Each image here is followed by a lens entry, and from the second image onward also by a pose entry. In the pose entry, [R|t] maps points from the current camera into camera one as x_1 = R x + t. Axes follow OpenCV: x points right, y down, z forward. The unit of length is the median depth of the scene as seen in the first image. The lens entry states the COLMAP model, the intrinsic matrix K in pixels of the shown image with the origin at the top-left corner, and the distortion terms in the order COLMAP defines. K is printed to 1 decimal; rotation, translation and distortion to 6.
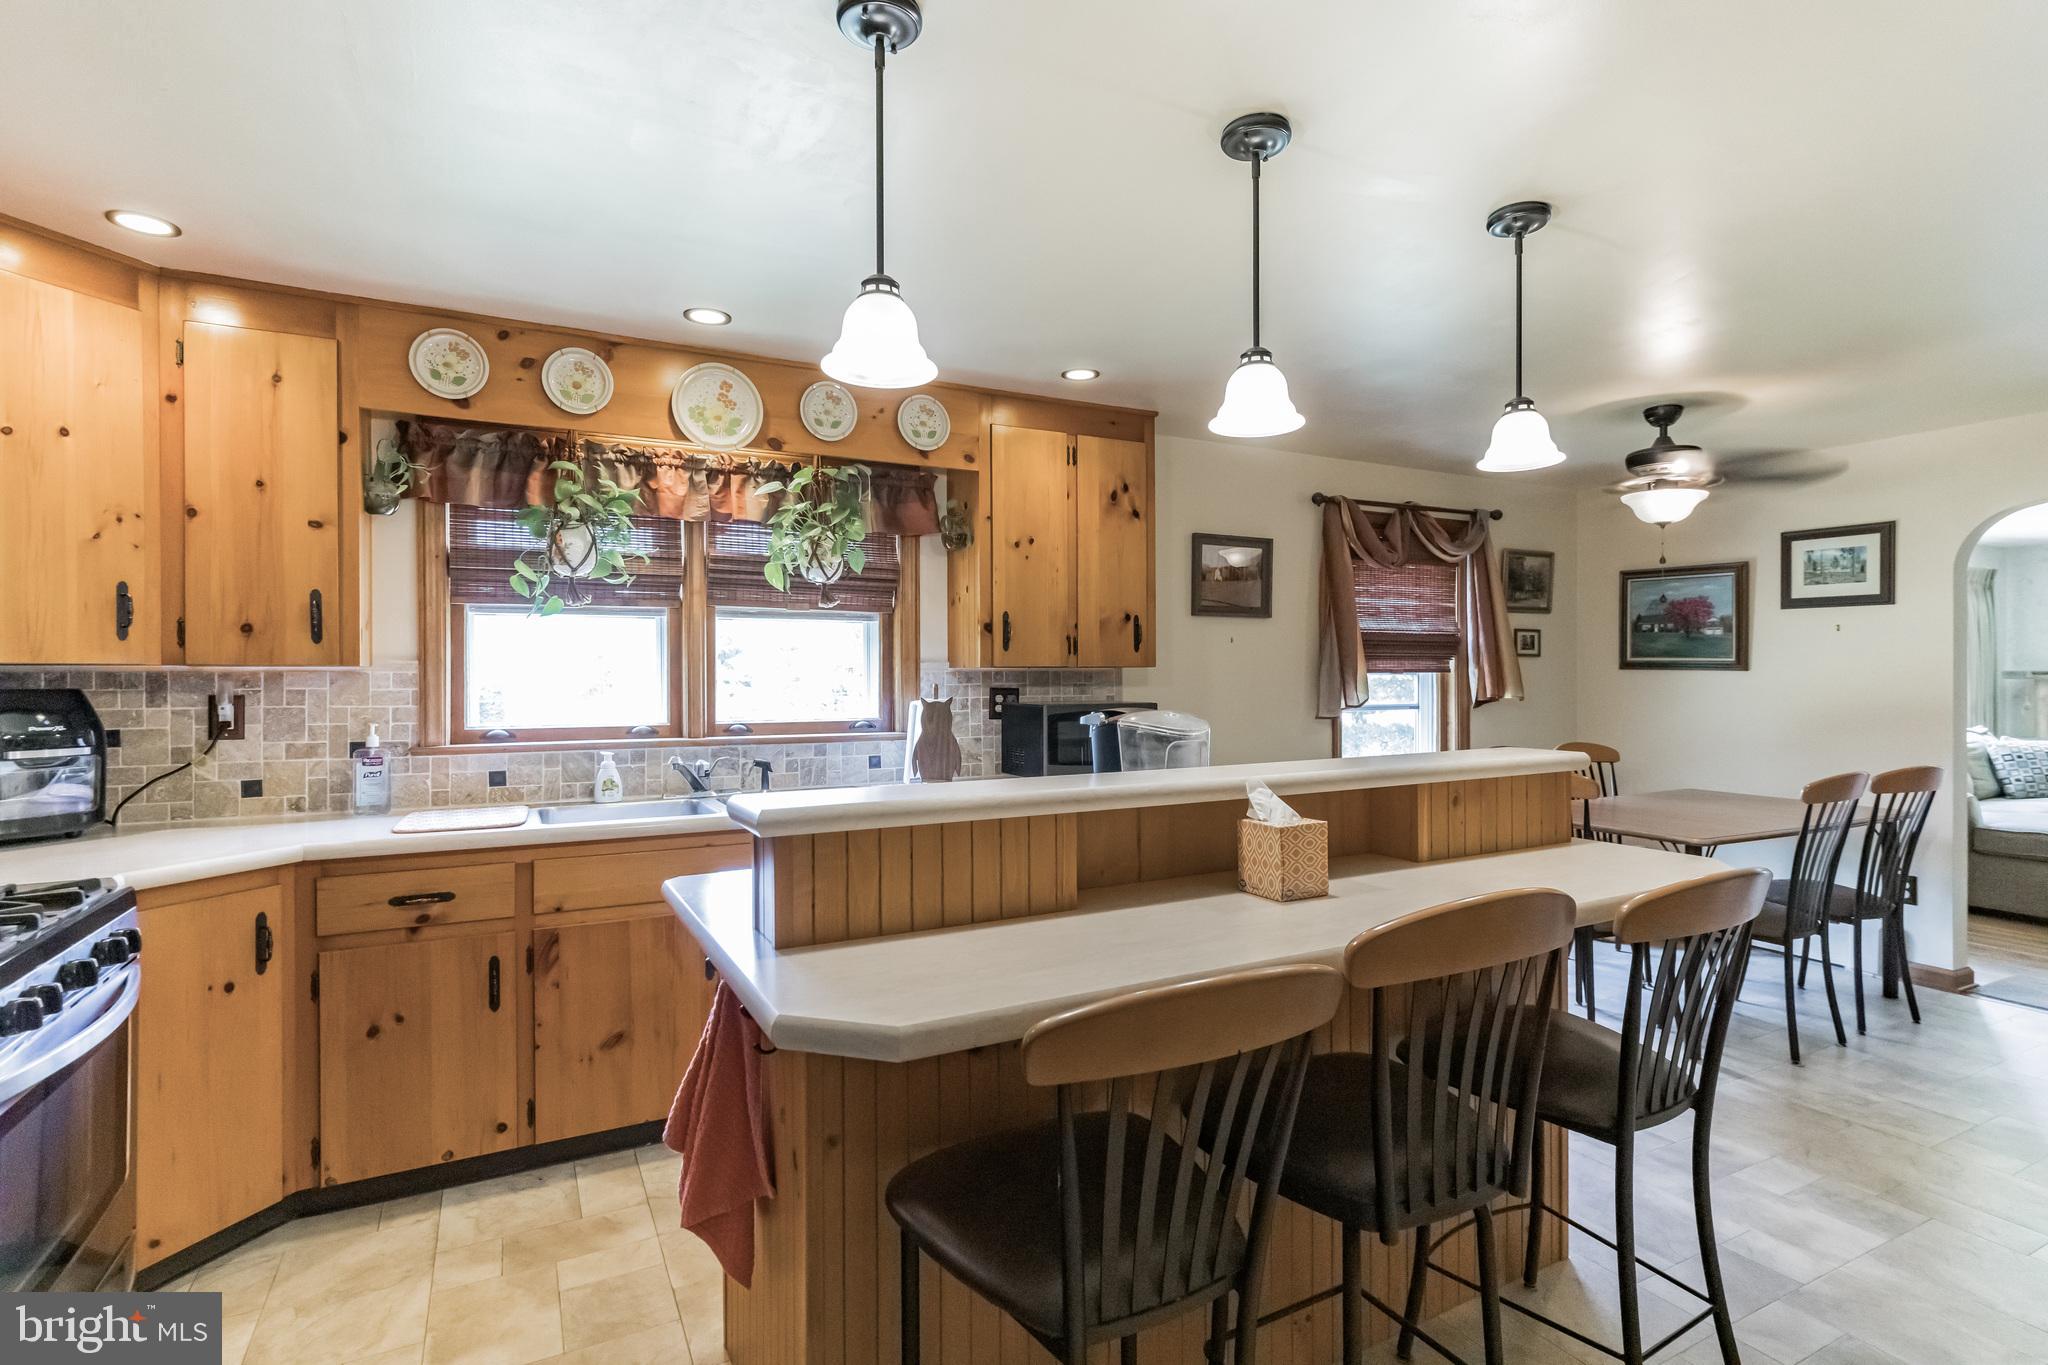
lens RADIAL K [[972.7, 0, 1024.7], [0, 972.7, 675.6], [0, 0, 1]] dist [0.017097, -0.000239]
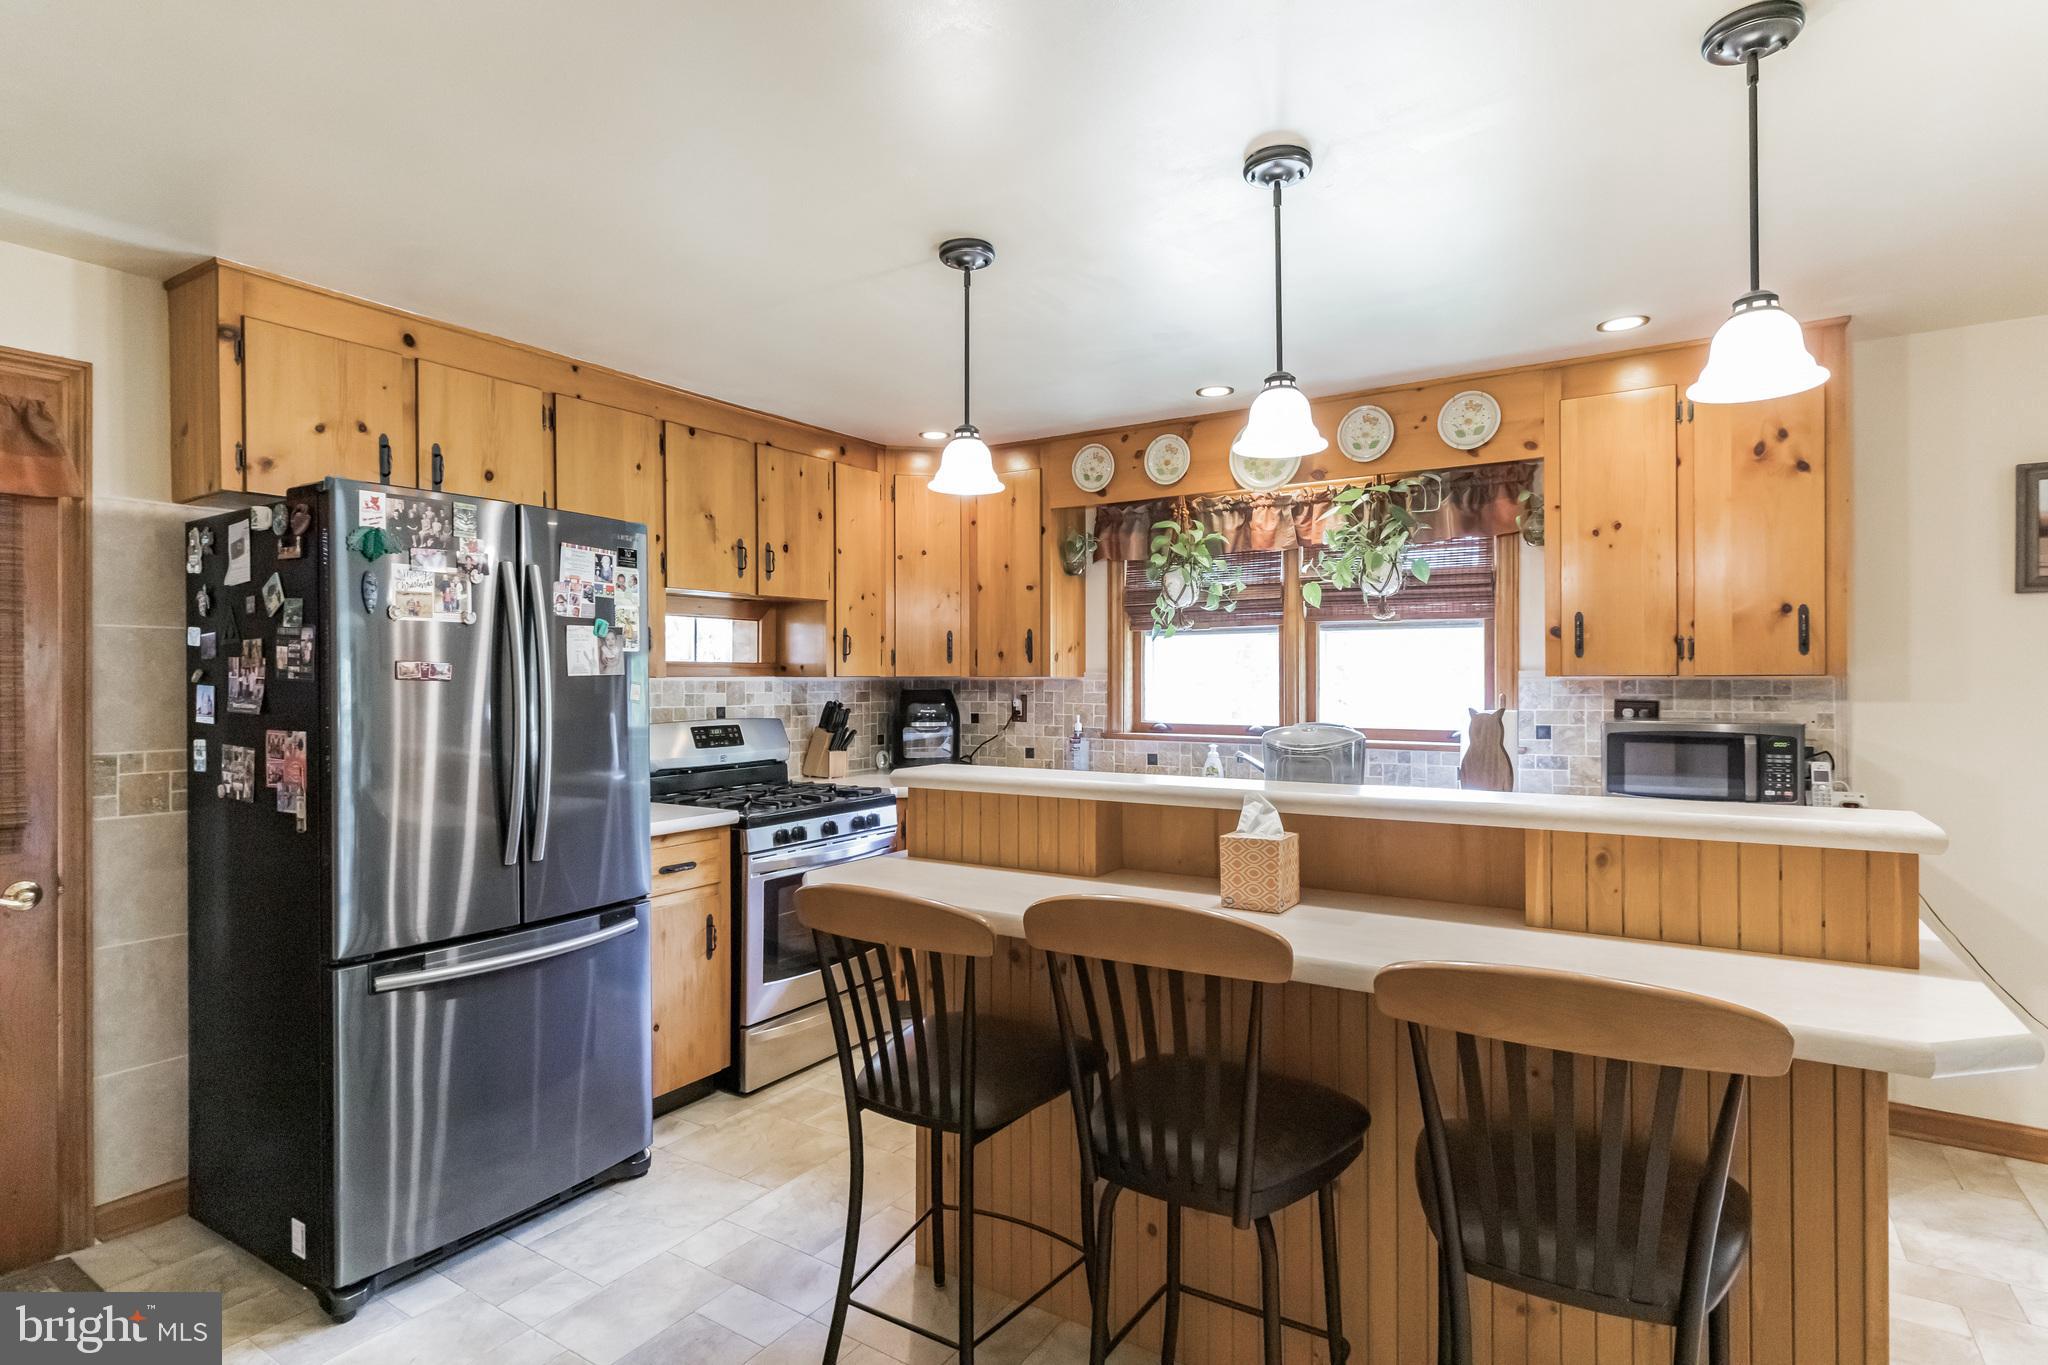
lens RADIAL K [[972.7, 0, 1013.9], [0, 972.7, 668.8], [0, 0, 1]] dist [0.017097, -0.000239]
pose [[0.531779, -0.006984, -0.846855, 0.482917], [-0.001399, 0.999957, -0.009125, -0.007058], [0.846882, 0.006038, 0.531746, 0.118282]]
